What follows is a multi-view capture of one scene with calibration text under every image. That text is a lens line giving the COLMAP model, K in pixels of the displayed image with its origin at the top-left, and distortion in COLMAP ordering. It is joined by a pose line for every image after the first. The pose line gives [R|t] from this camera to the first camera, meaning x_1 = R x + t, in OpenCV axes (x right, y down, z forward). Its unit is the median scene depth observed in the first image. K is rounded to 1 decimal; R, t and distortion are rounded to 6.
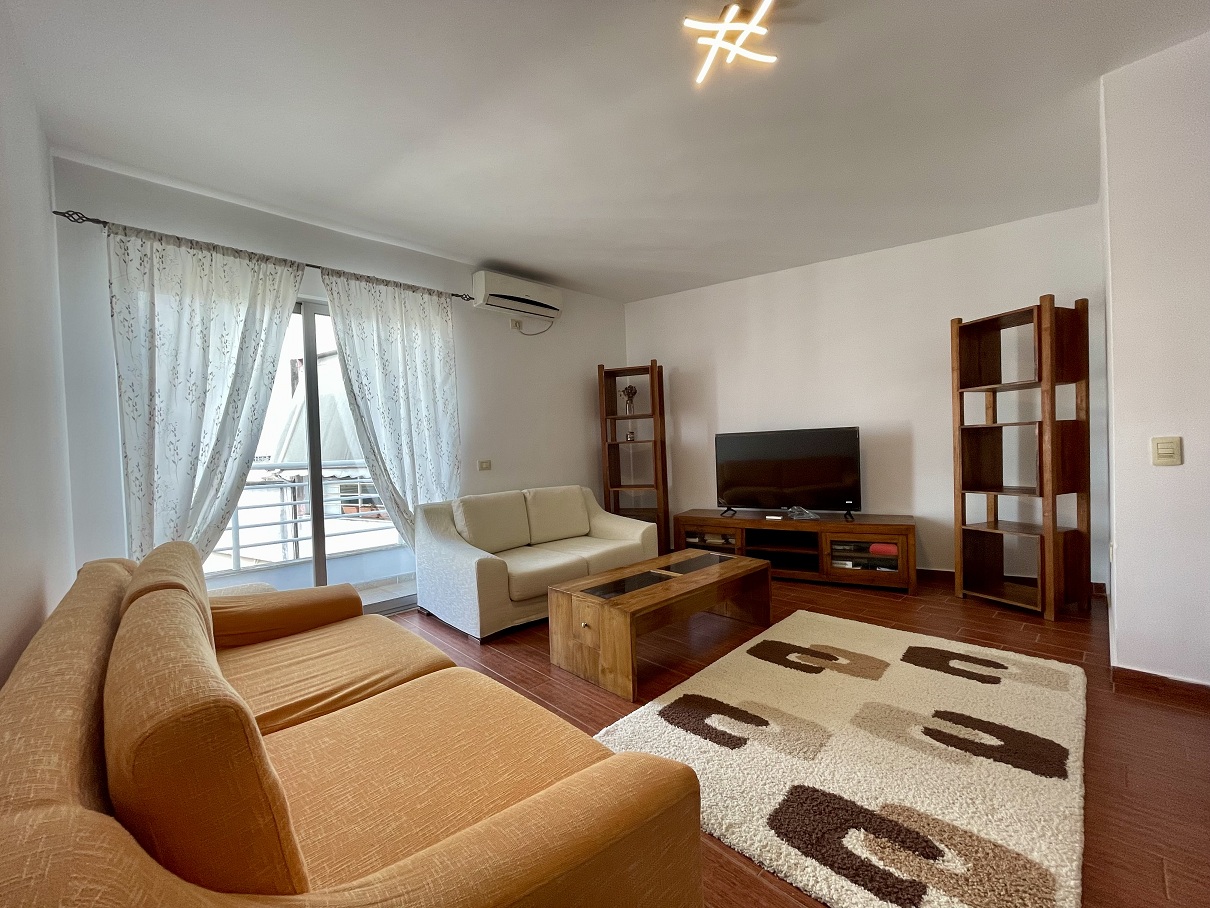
lens RADIAL K [[486.0, 0, 604.5], [0, 486.0, 460.5], [0, 0, 1]] dist [-0.002400, -0.000220]
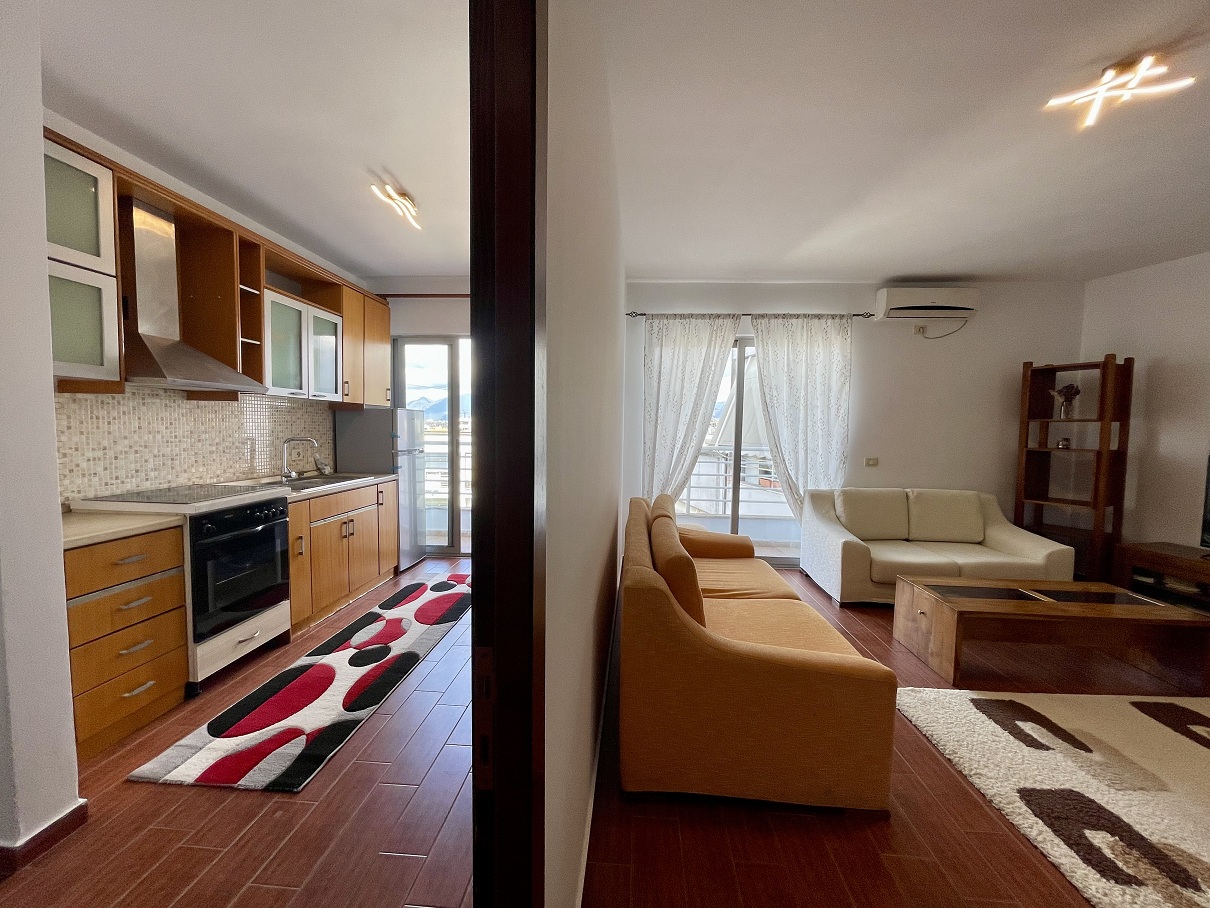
lens RADIAL K [[486.0, 0, 602.0], [0, 486.0, 460.0], [0, 0, 1]] dist [-0.002400, -0.000220]
pose [[0.673881, 0.097946, -0.732318, 0.209654], [-0.057353, 0.995118, 0.080318, -0.066297], [0.736610, -0.012124, 0.676209, -0.296980]]
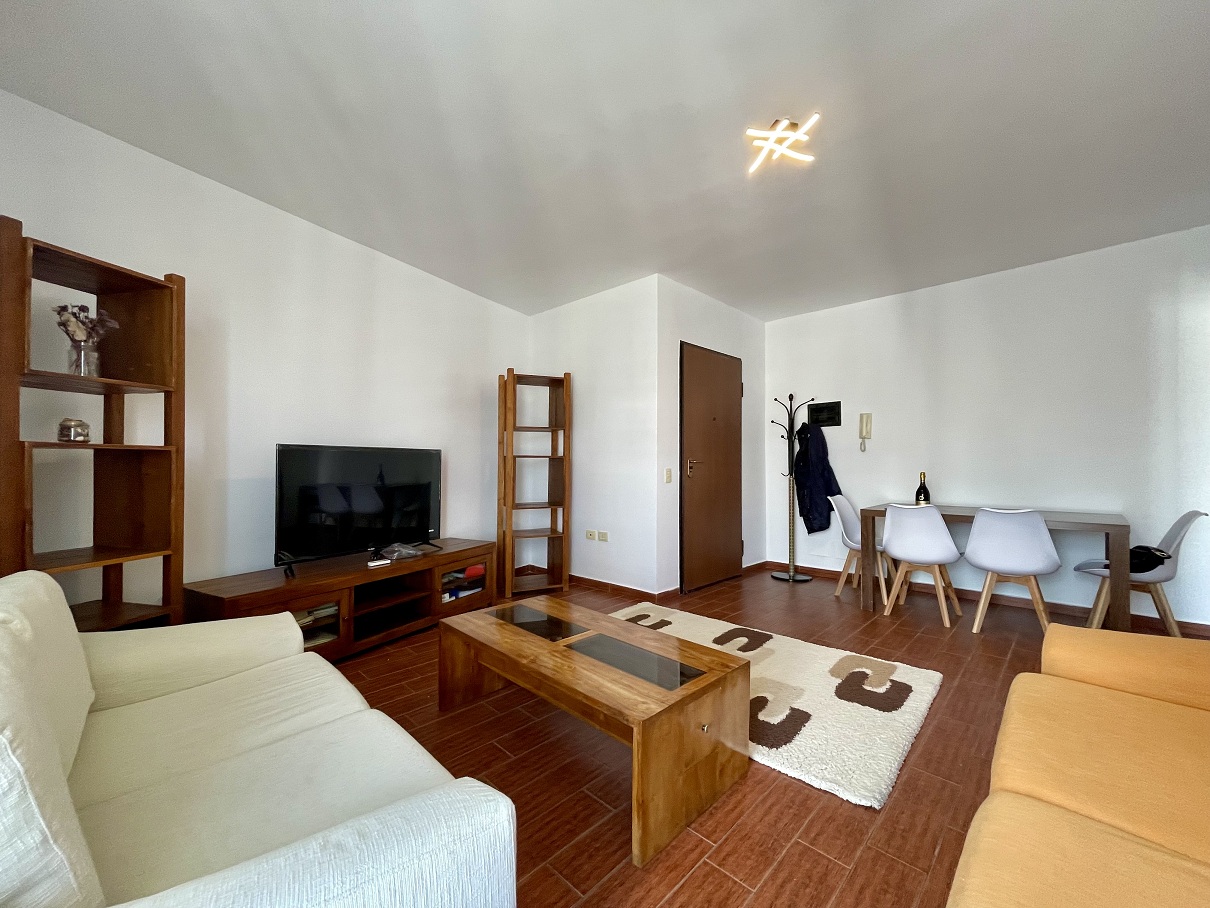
lens RADIAL K [[486.0, 0, 600.8], [0, 486.0, 463.3], [0, 0, 1]] dist [-0.002400, -0.000220]
pose [[-0.041083, 0.042273, 0.998261, -0.556608], [0.020833, 0.998924, -0.041443, 0.002656], [-0.998939, 0.019094, -0.041920, 0.913823]]
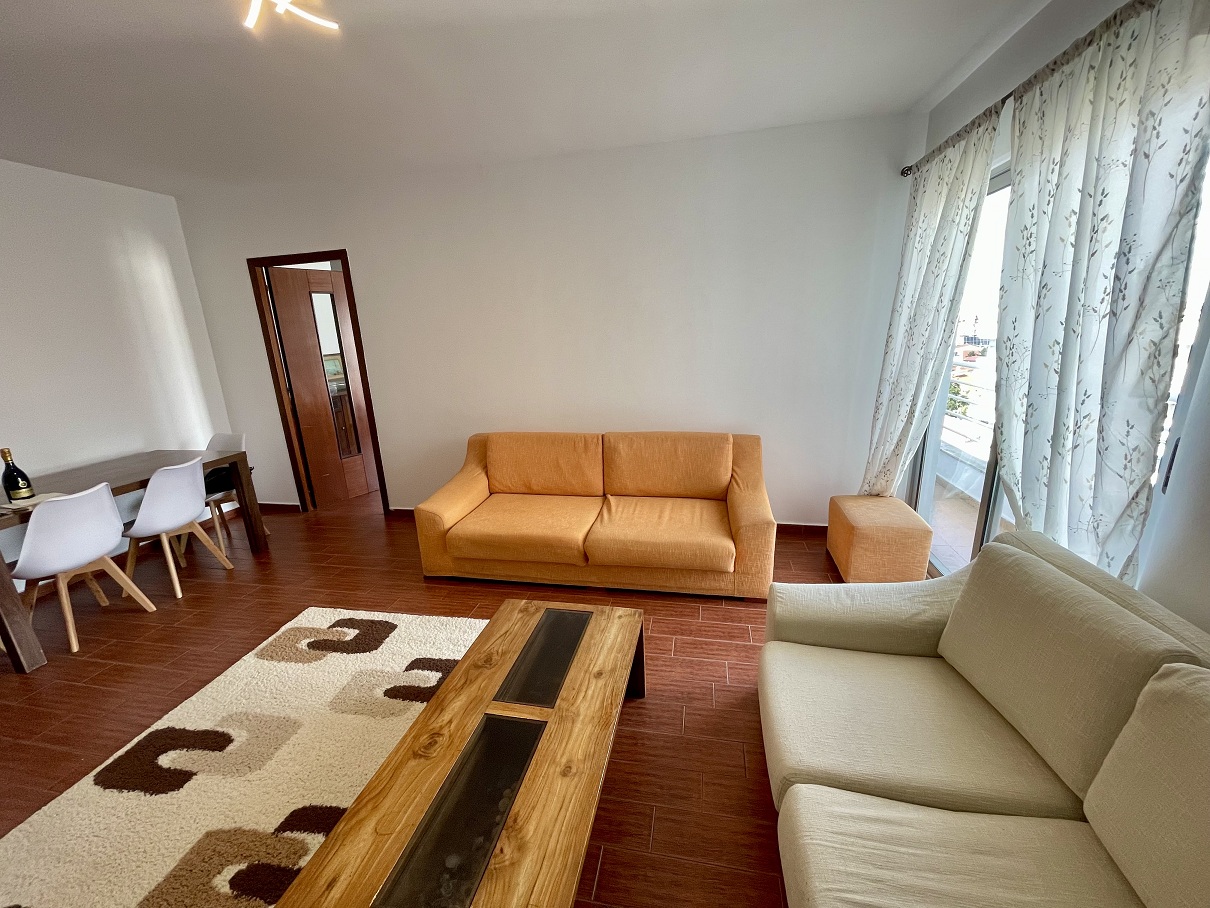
lens RADIAL K [[486.0, 0, 604.7], [0, 486.0, 450.9], [0, 0, 1]] dist [-0.002400, -0.000220]
pose [[-0.812491, 0.216413, -0.541317, 0.260504], [0.064364, 0.956167, 0.285660, -0.182278], [0.579410, 0.197255, -0.790806, 1.320406]]
